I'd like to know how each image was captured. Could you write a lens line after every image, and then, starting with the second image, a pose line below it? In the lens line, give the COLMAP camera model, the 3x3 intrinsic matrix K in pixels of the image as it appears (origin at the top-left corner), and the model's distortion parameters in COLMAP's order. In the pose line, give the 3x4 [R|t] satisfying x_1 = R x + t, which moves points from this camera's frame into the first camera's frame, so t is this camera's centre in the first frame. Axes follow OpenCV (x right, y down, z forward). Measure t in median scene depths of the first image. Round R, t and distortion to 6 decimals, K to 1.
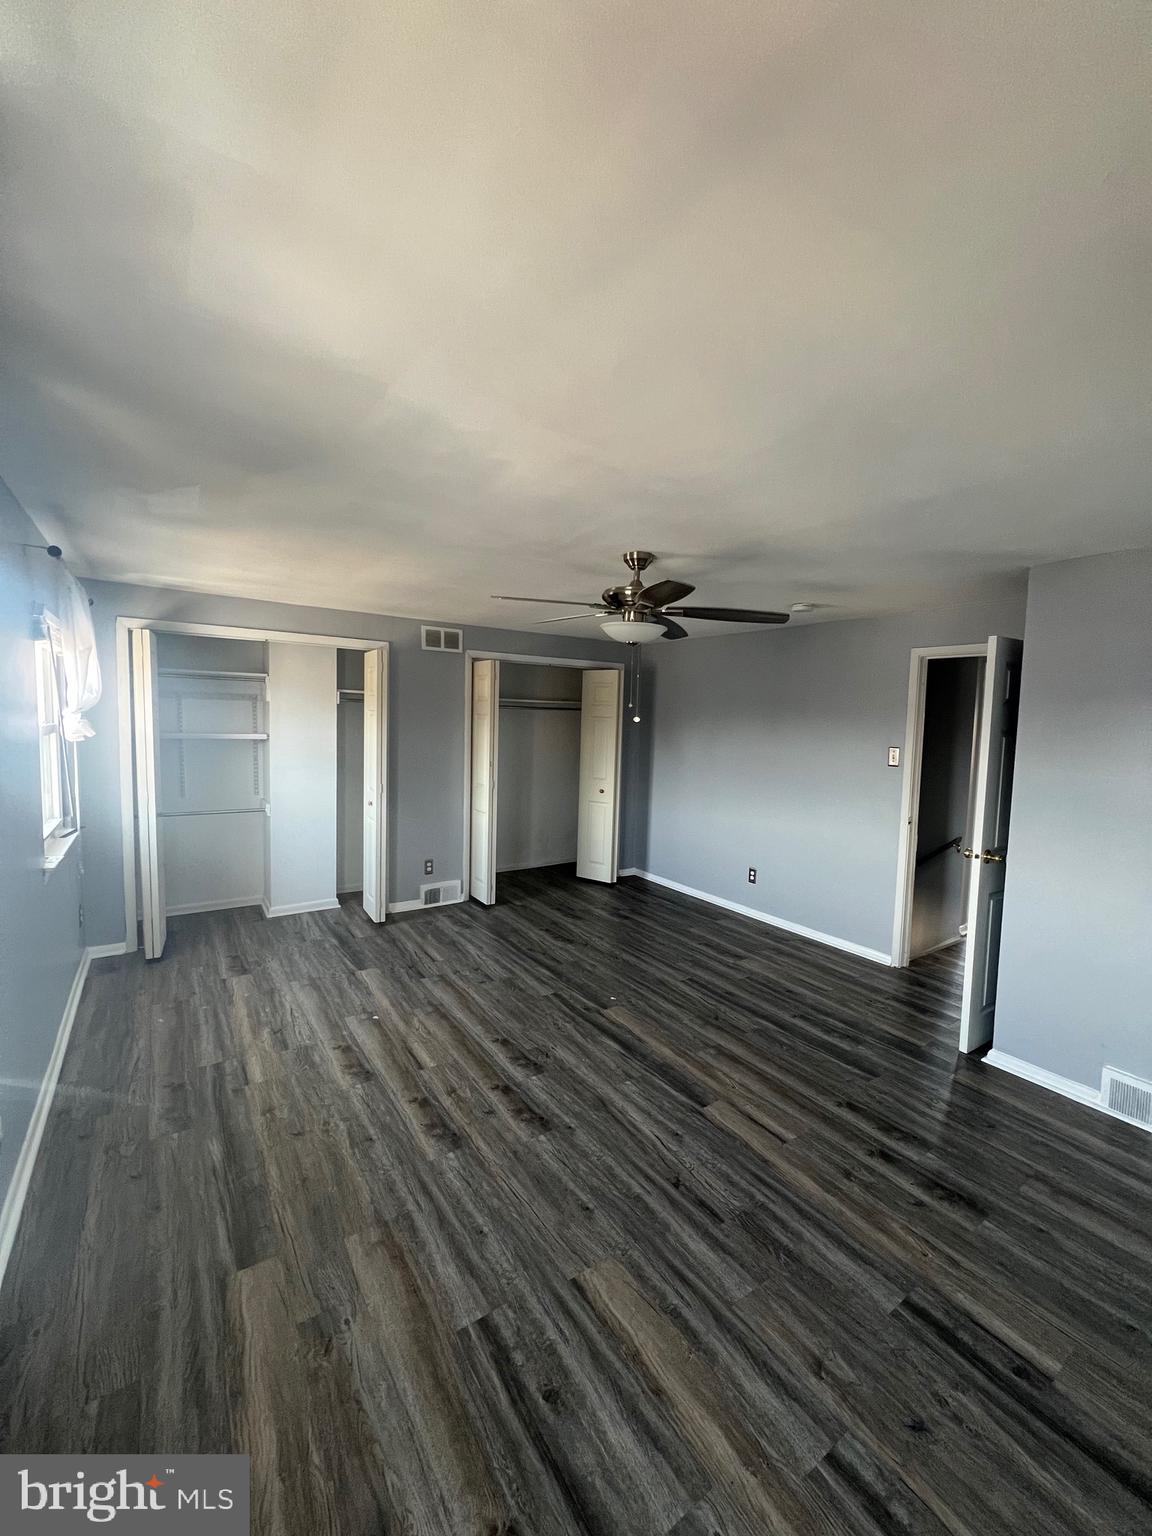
lens RADIAL K [[612.6, 0, 578.8], [0, 612.6, 767.9], [0, 0, 1]] dist [0.001001, 0.000029]
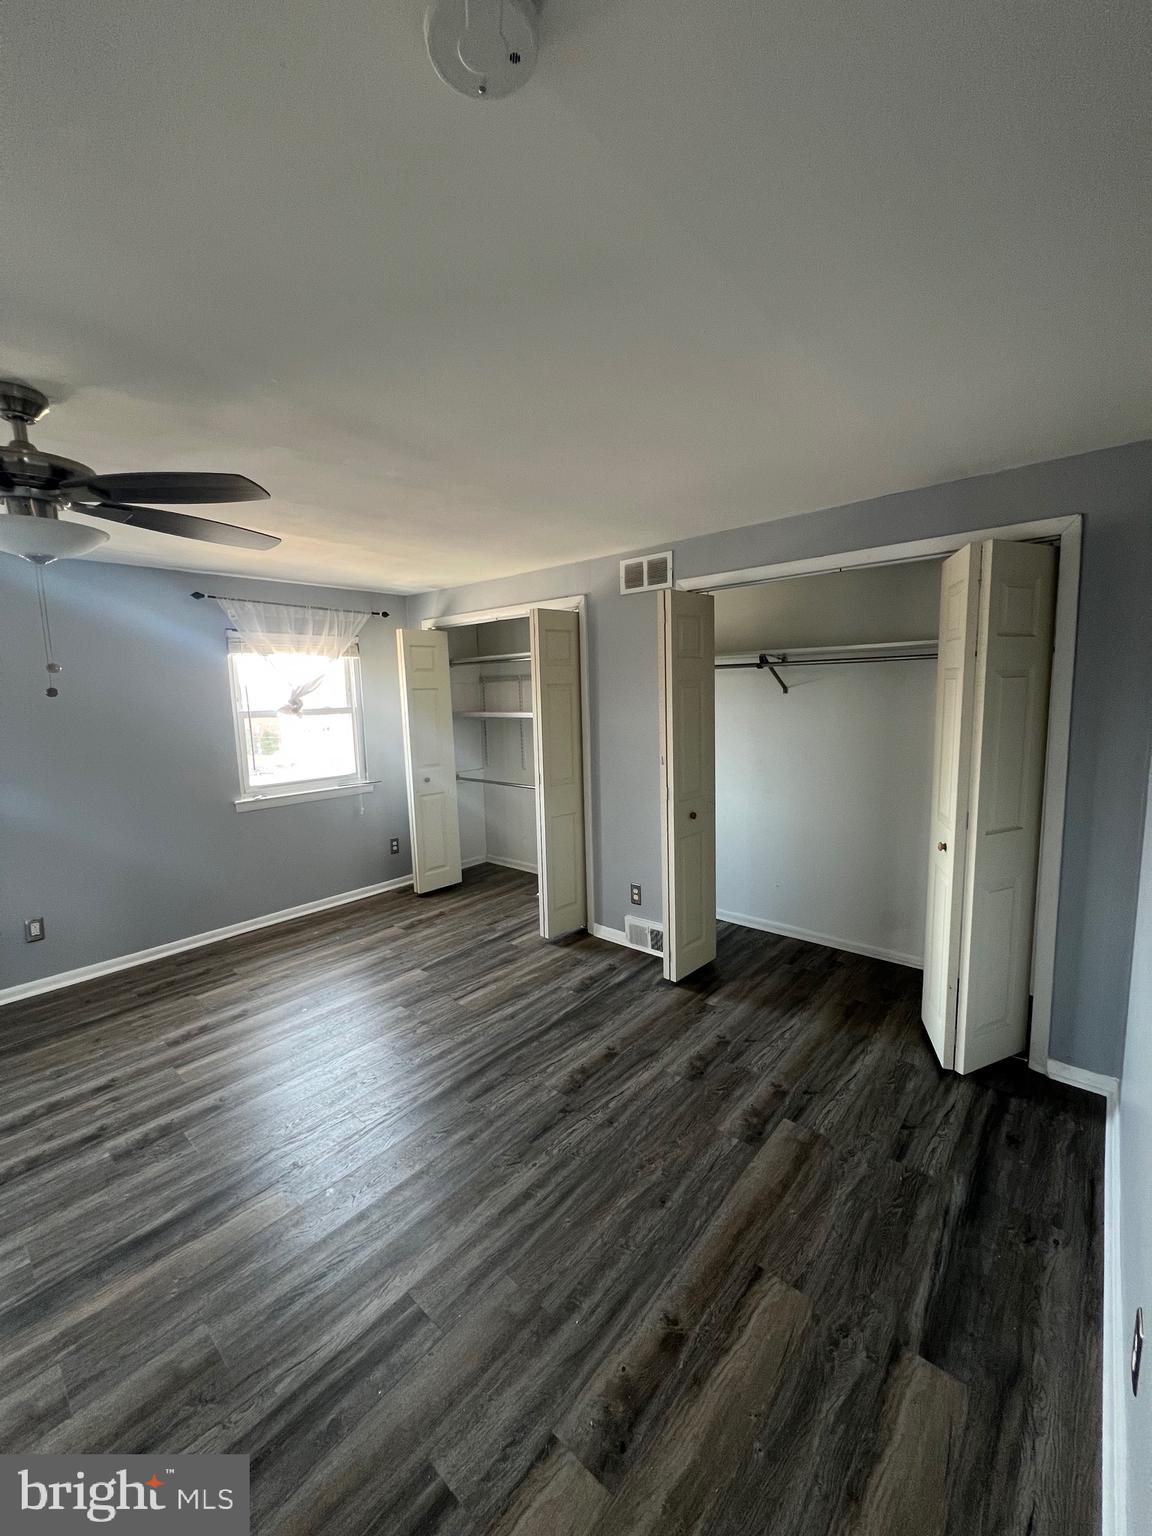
lens RADIAL K [[612.6, 0, 575.8], [0, 612.6, 765.5], [0, 0, 1]] dist [0.001001, 0.000029]
pose [[0.245184, 0.084270, -0.965807, 0.507414], [-0.044104, 0.996153, 0.075721, -0.051394], [0.968473, 0.024031, 0.247958, 0.879162]]
